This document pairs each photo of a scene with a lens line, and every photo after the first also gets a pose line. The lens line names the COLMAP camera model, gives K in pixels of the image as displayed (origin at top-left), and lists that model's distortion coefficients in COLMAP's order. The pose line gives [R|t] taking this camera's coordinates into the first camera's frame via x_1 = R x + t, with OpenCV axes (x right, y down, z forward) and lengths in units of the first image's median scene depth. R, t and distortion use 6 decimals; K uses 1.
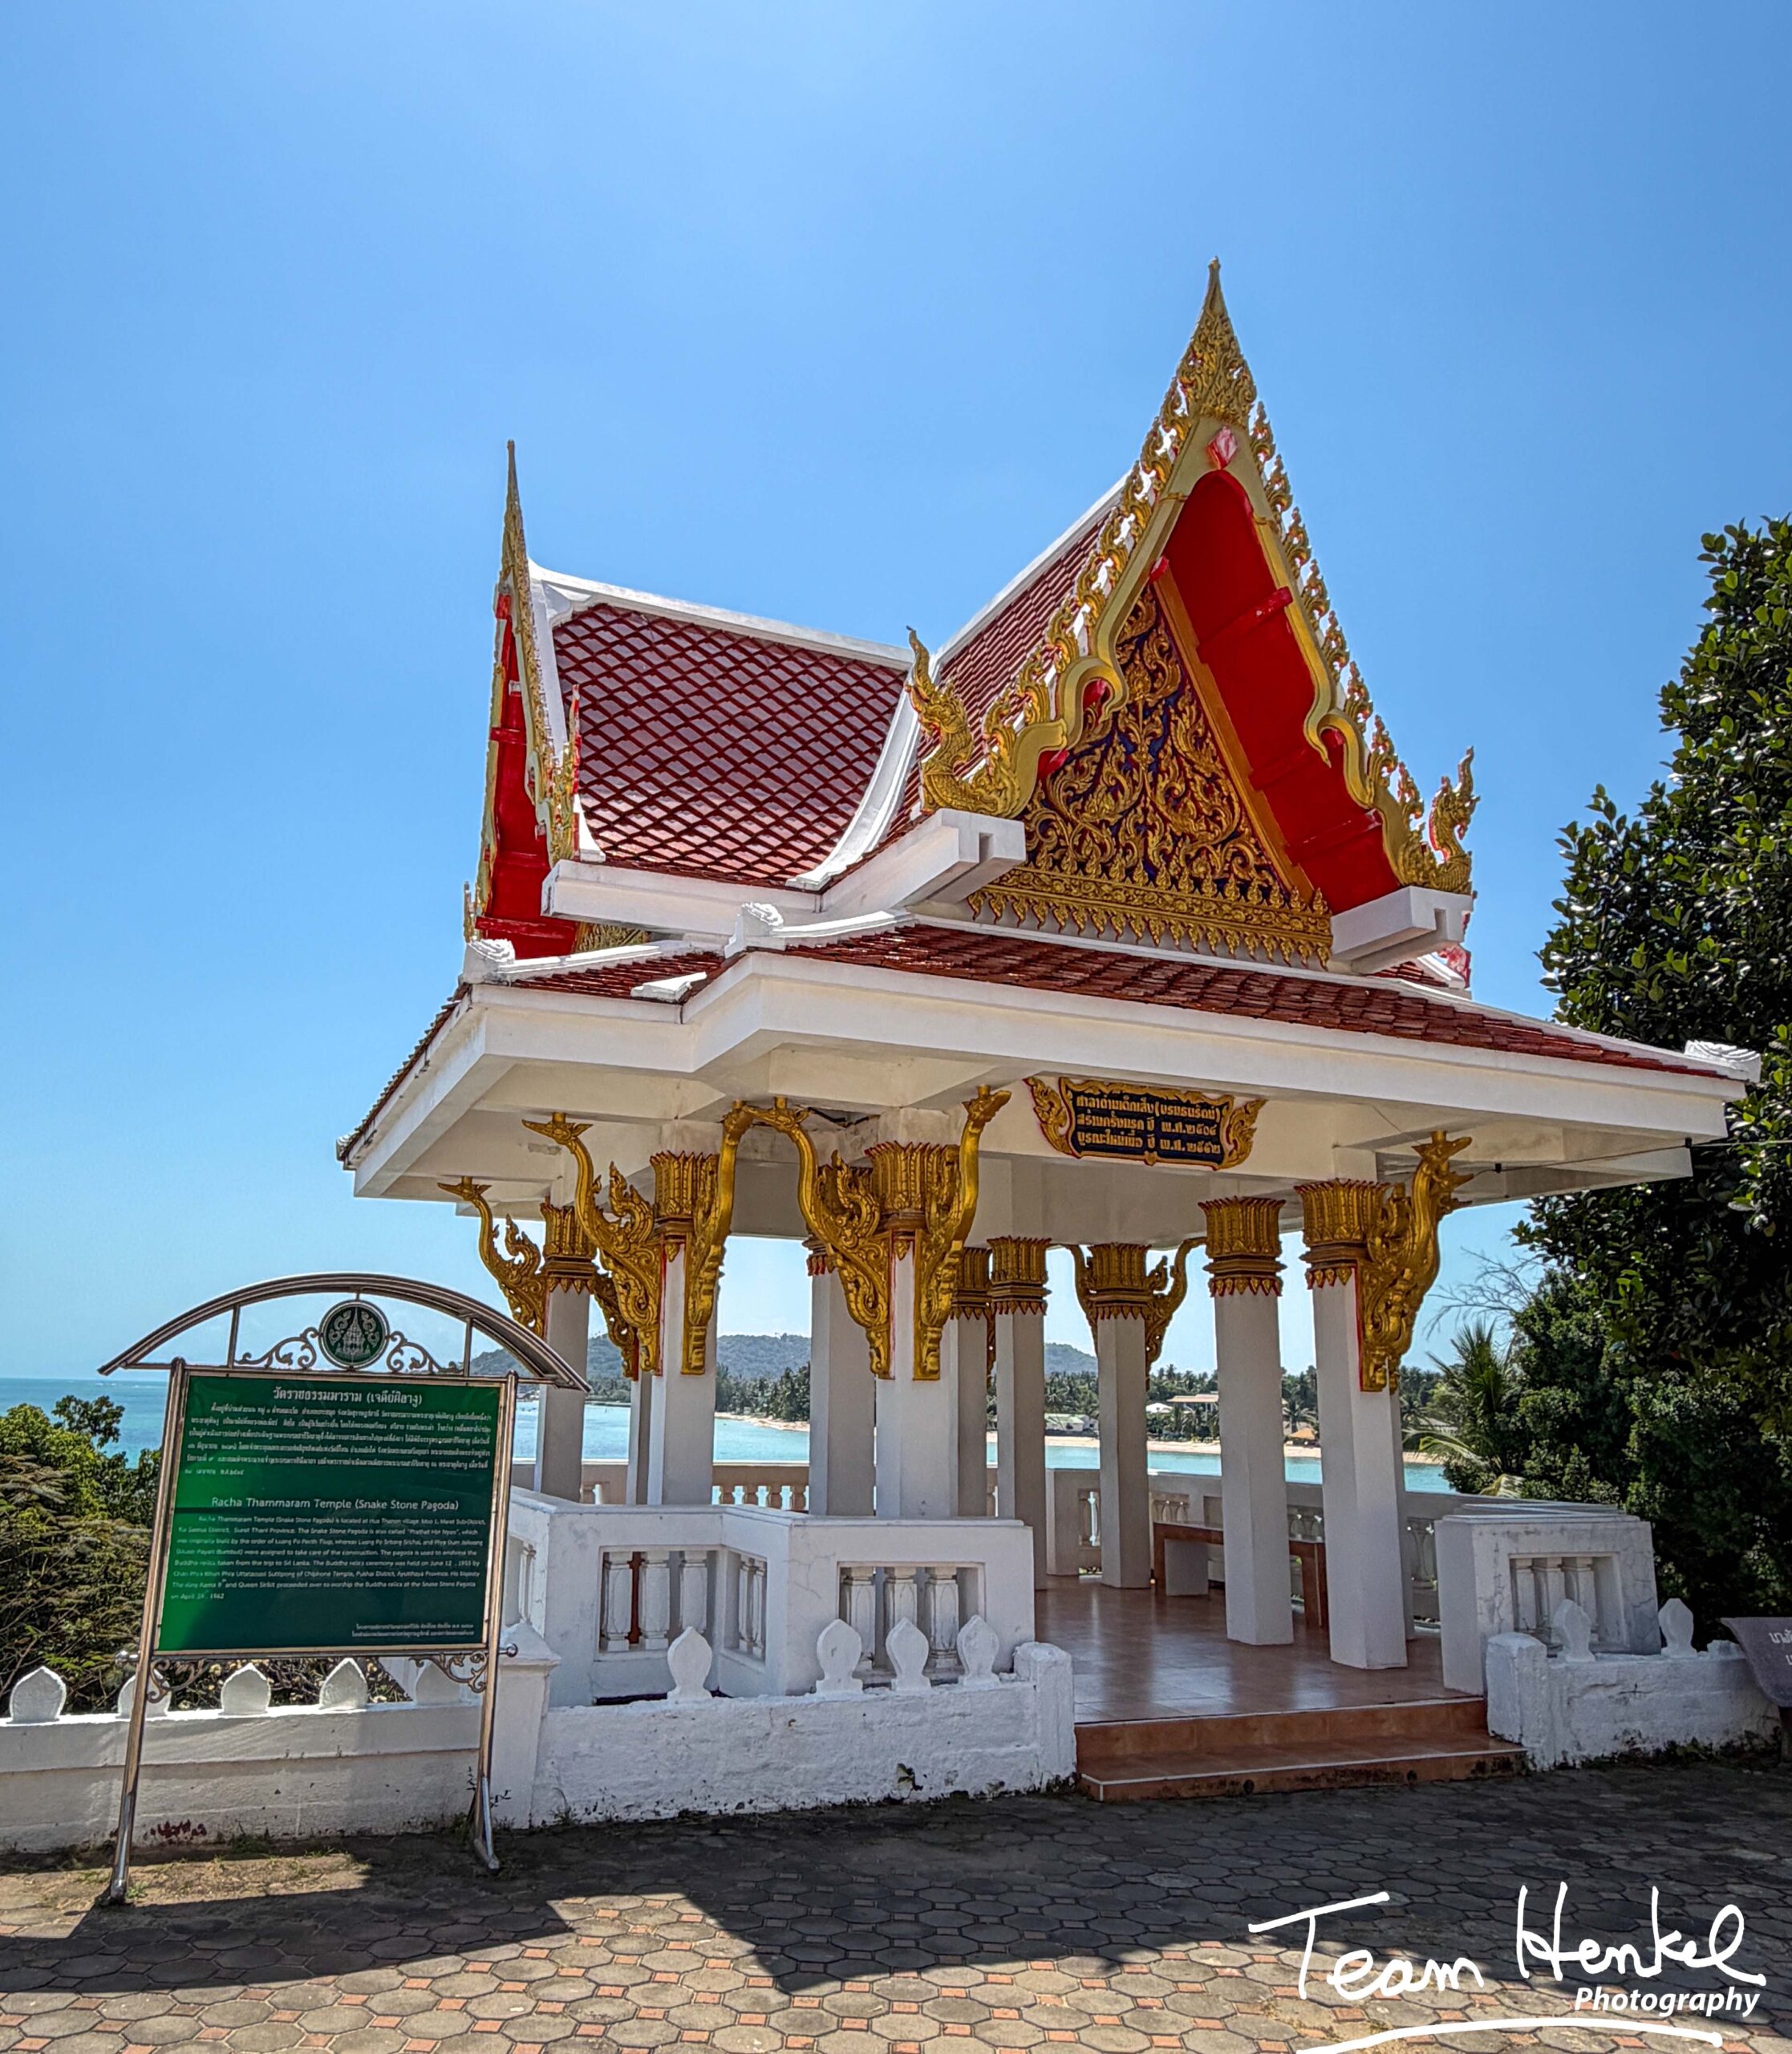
lens RADIAL K [[1602.3, 0, 778.2], [0, 1602.3, 1022.8], [0, 0, 1]] dist [-0.006829, -0.006006]
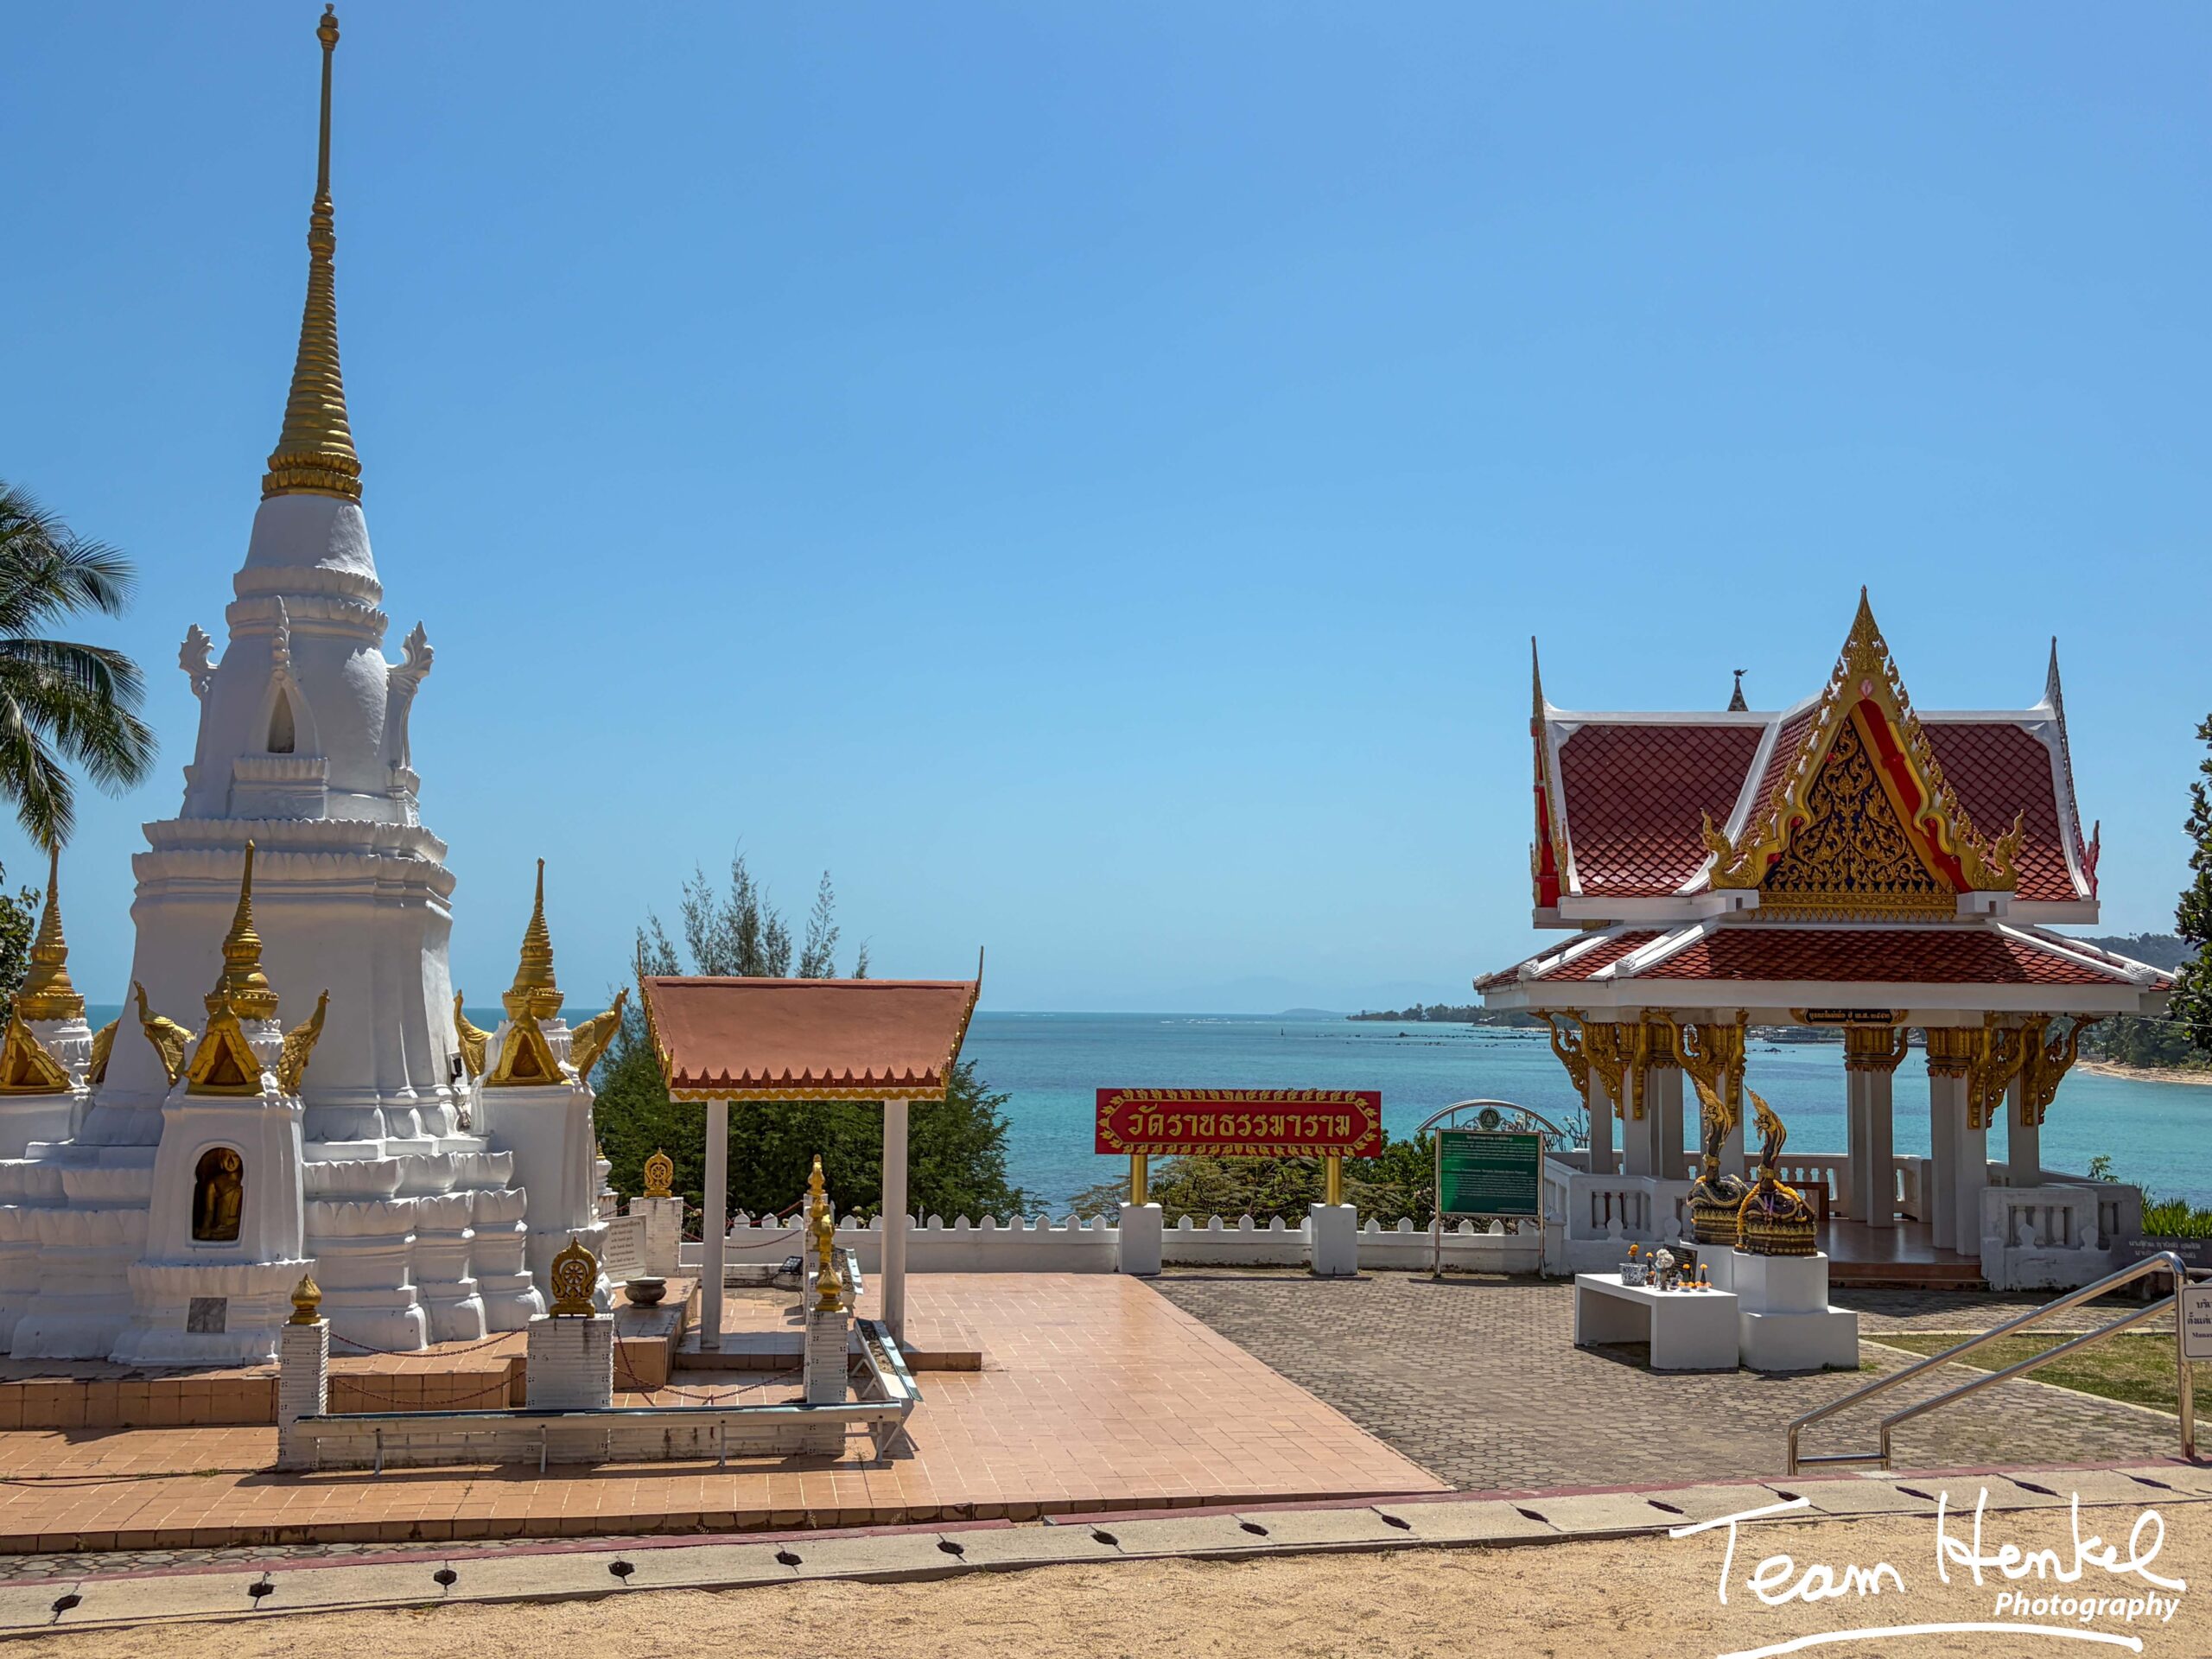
lens RADIAL K [[2210.1, 0, 1106.0], [0, 2210.1, 829.5], [0, 0, 1]] dist [0.119592, -0.457267]
pose [[0.909041, -0.046048, -0.414154, 0.547497], [0.102213, 0.988153, 0.114481, -0.585307], [0.403976, -0.146400, 0.902979, -1.959739]]
